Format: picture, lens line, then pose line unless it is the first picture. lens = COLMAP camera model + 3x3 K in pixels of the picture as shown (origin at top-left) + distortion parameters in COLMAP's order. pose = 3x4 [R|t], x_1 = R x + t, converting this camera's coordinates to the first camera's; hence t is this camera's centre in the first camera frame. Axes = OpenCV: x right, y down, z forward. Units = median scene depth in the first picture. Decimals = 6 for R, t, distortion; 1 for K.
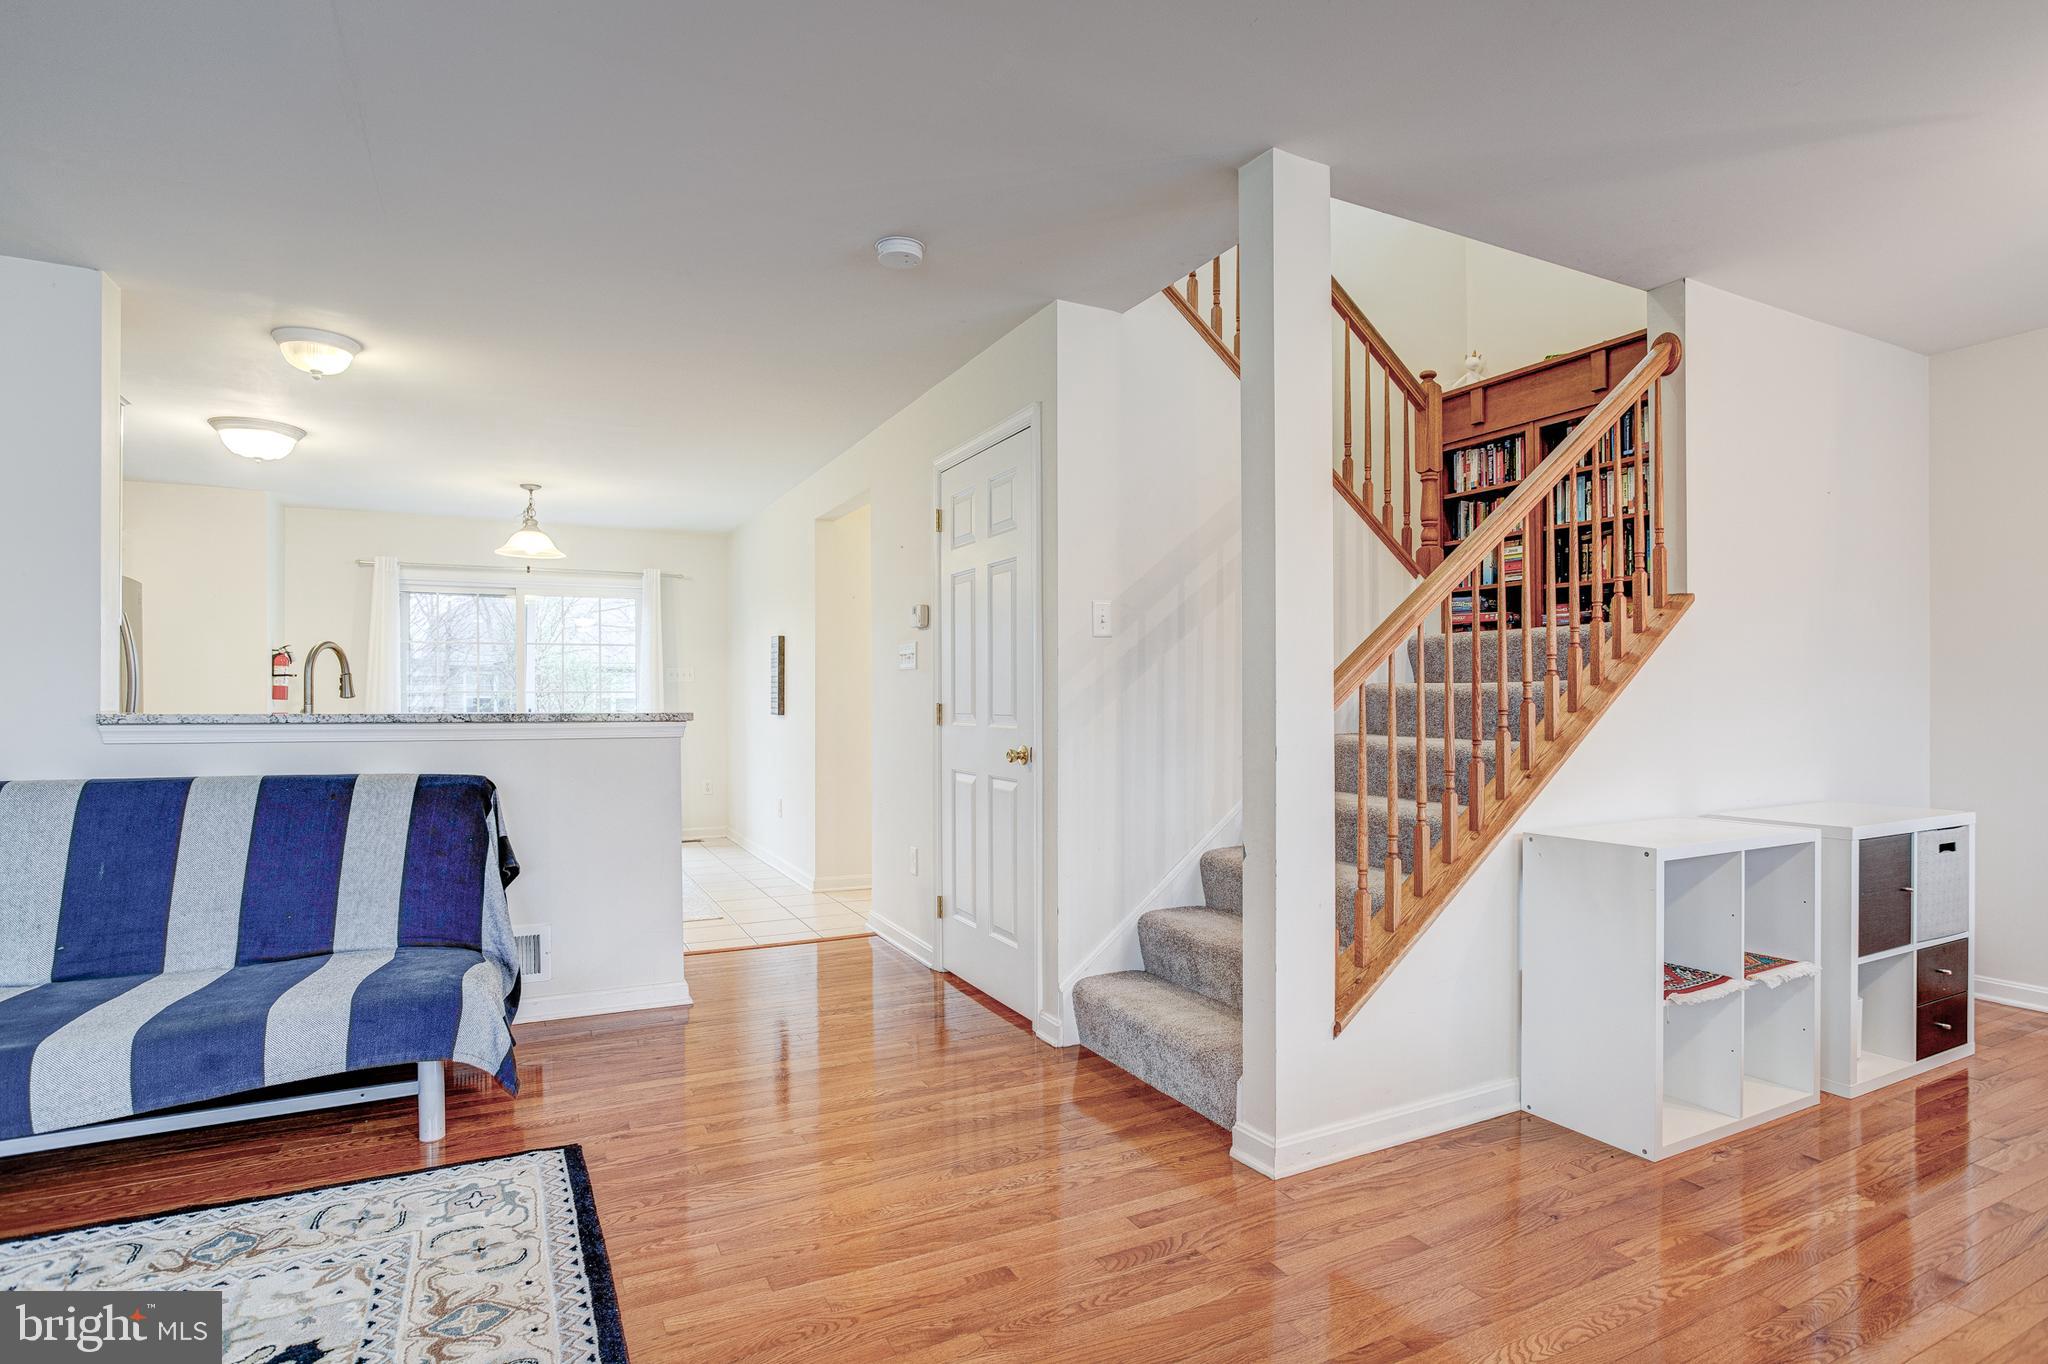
lens RADIAL K [[1059.0, 0, 1025.2], [0, 1059.0, 702.6], [0, 0, 1]] dist [-0.057123, 0.037408]
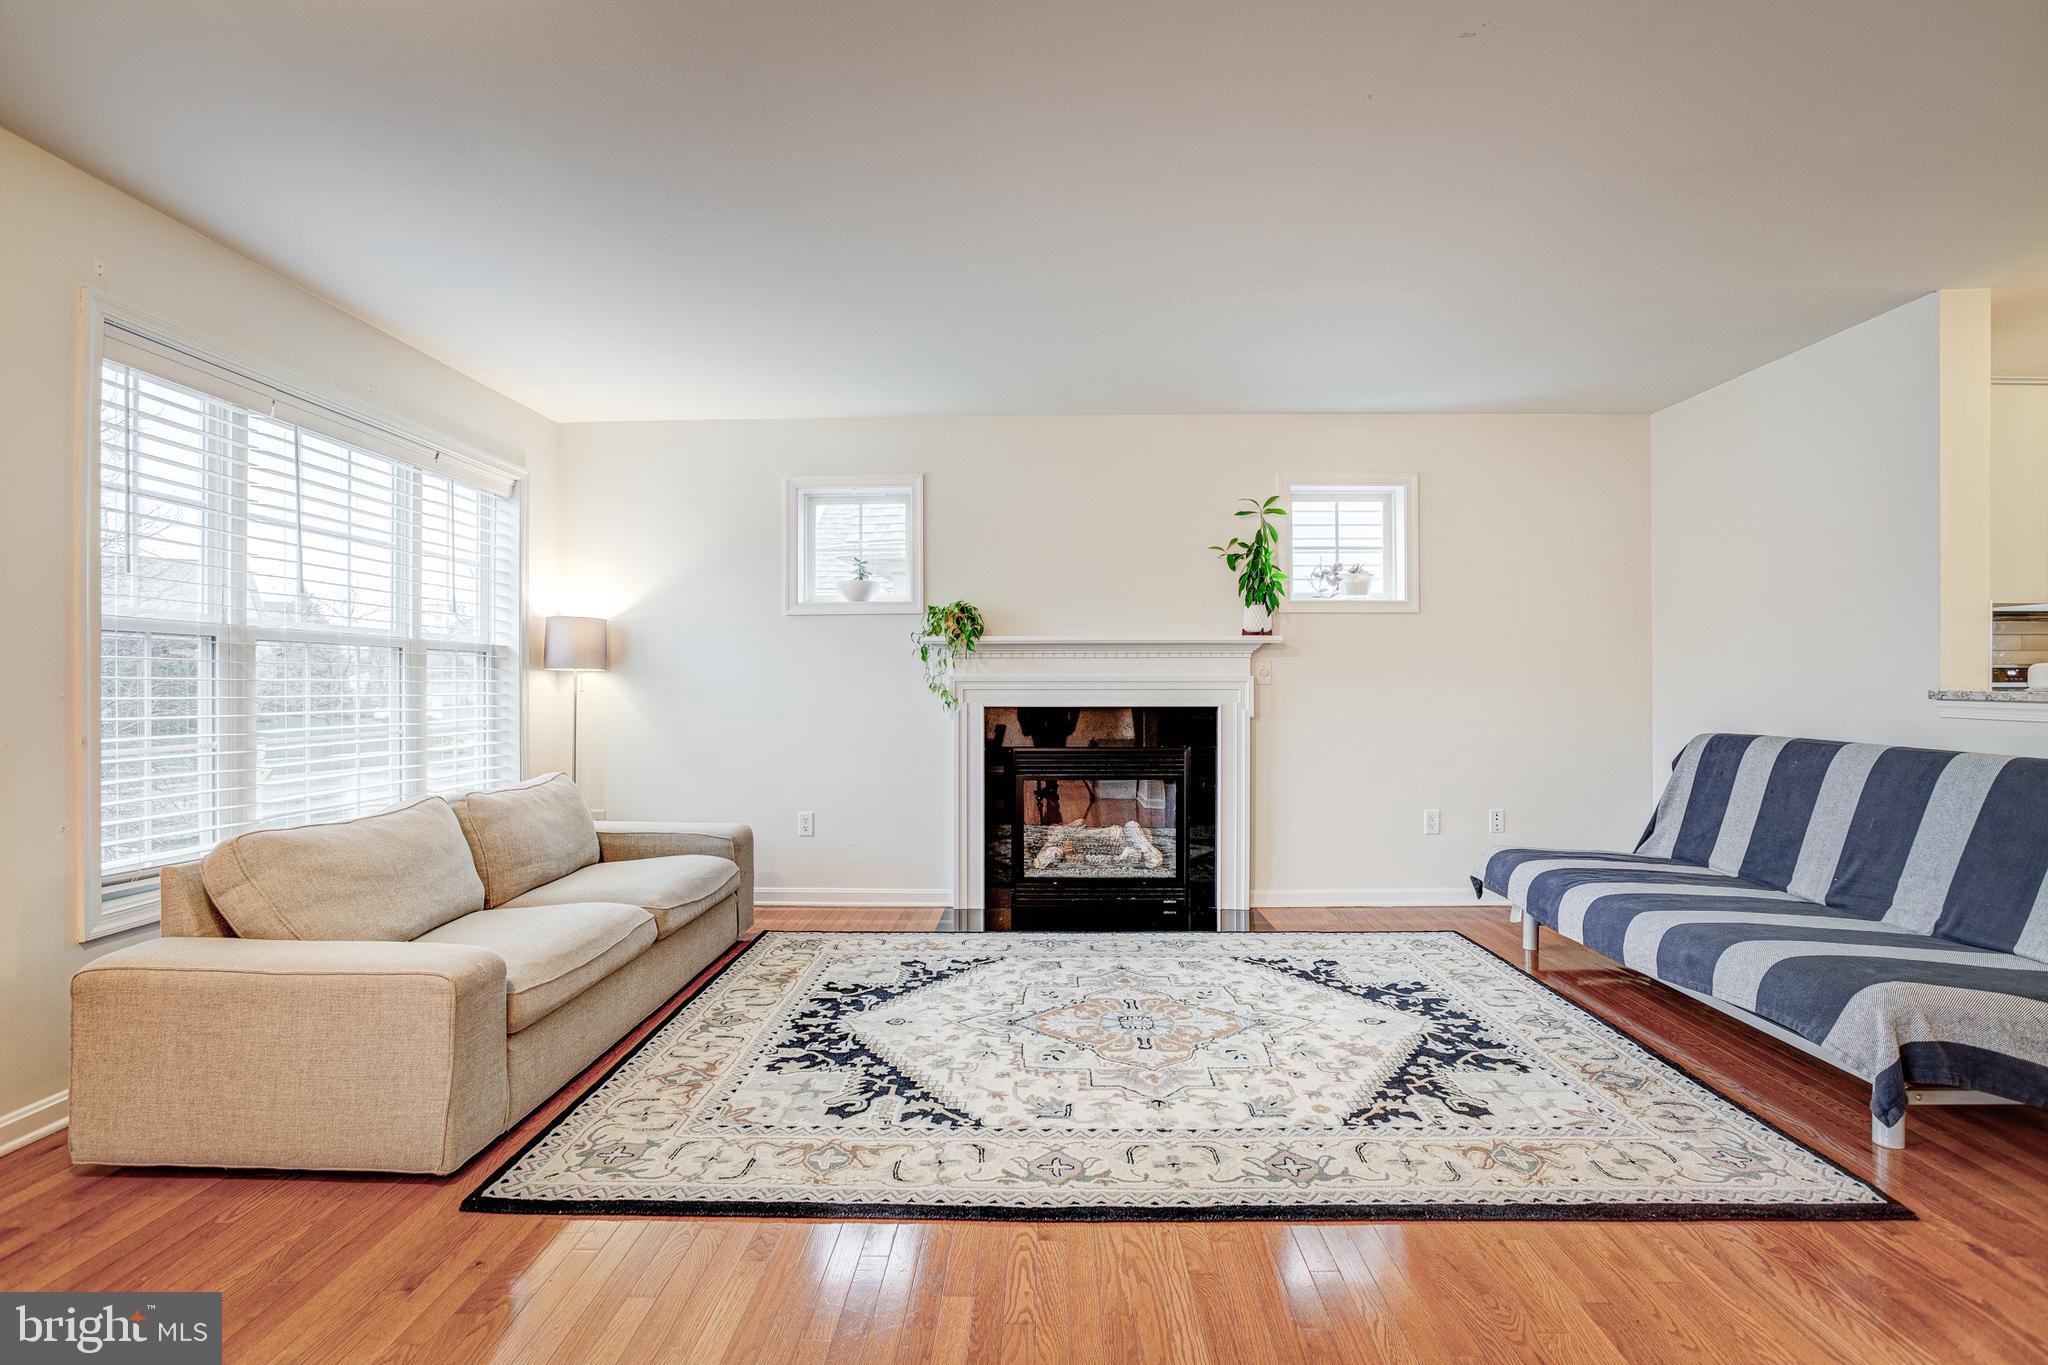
lens RADIAL K [[1031.8, 0, 1015.8], [0, 1031.8, 685.2], [0, 0, 1]] dist [-0.002586, 0.023477]
pose [[-0.489002, 0.004943, -0.872269, 0.310238], [-0.001591, 0.999977, 0.006558, 0.000585], [0.872281, 0.004595, -0.488983, 0.381028]]
